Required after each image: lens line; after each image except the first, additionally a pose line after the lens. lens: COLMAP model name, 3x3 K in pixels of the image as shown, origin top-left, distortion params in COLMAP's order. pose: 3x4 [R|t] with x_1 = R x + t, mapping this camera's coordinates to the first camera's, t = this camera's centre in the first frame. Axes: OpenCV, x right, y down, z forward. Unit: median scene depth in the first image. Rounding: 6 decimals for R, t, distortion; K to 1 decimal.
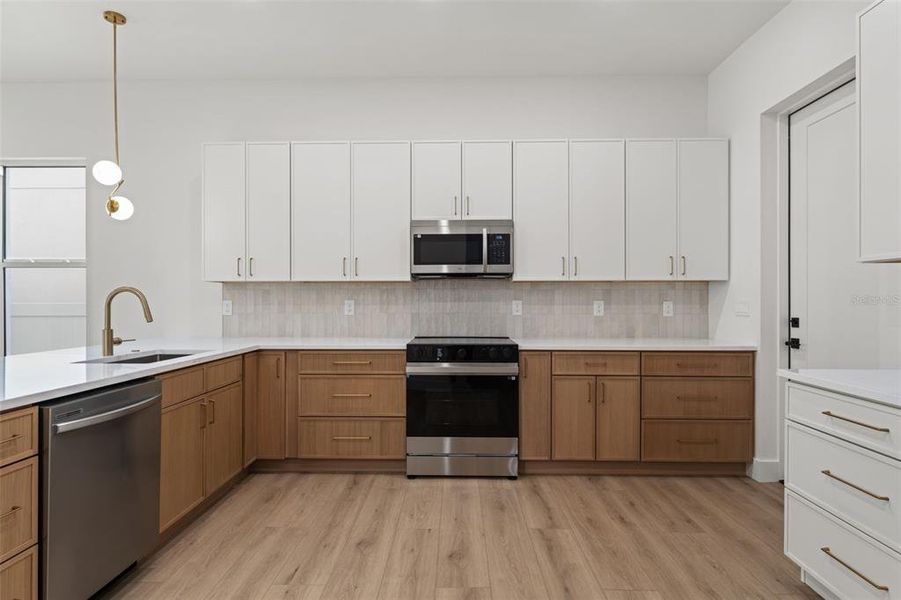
lens RADIAL K [[483.7, 0, 447.4], [0, 483.7, 301.1], [0, 0, 1]] dist [0.000547, -0.000547]
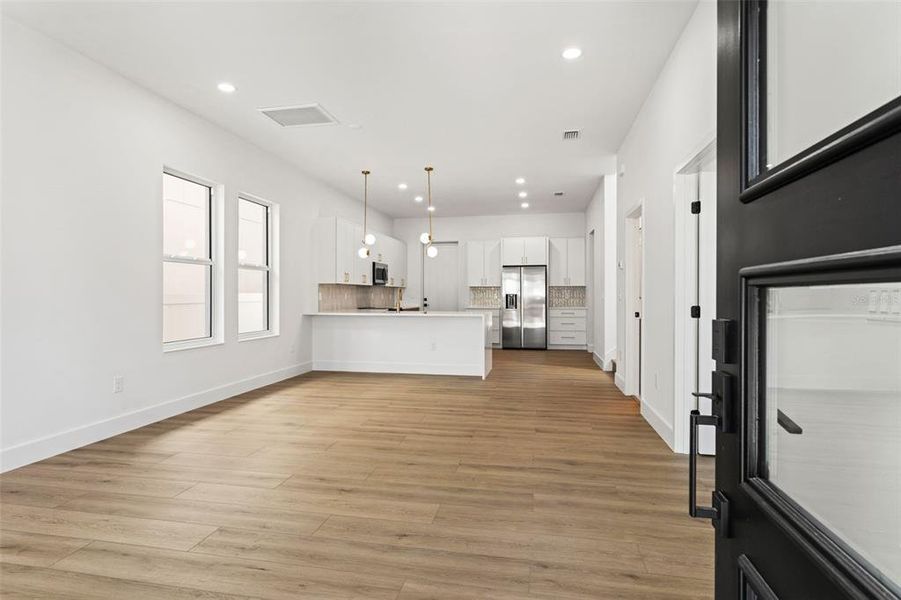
lens RADIAL K [[456.7, 0, 450.5], [0, 456.7, 300.0], [0, 0, 1]] dist [-0.000194, -0.000187]
pose [[0.171670, -0.010170, 0.985102, -2.632277], [-0.002309, 0.999940, 0.010725, 0.009764], [-0.985152, -0.004116, 0.171636, 0.196534]]
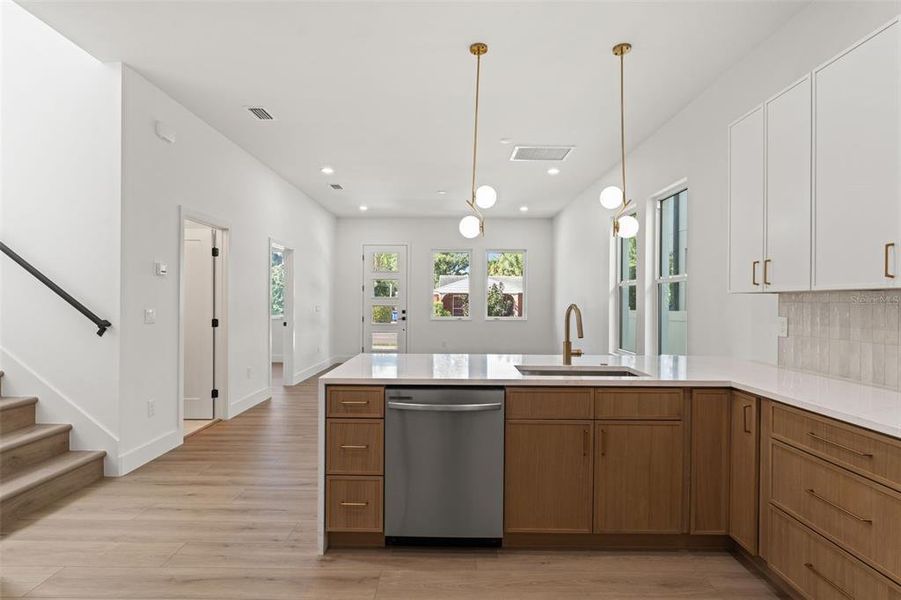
lens RADIAL K [[463.7, 0, 452.5], [0, 463.7, 301.5], [0, 0, 1]] dist [-0.000306, -0.000005]
pose [[0.016030, 0.000575, -0.999871, 0.307608], [-0.003971, 0.999992, 0.000511, -0.028234], [0.999864, 0.003962, 0.016033, 0.574151]]
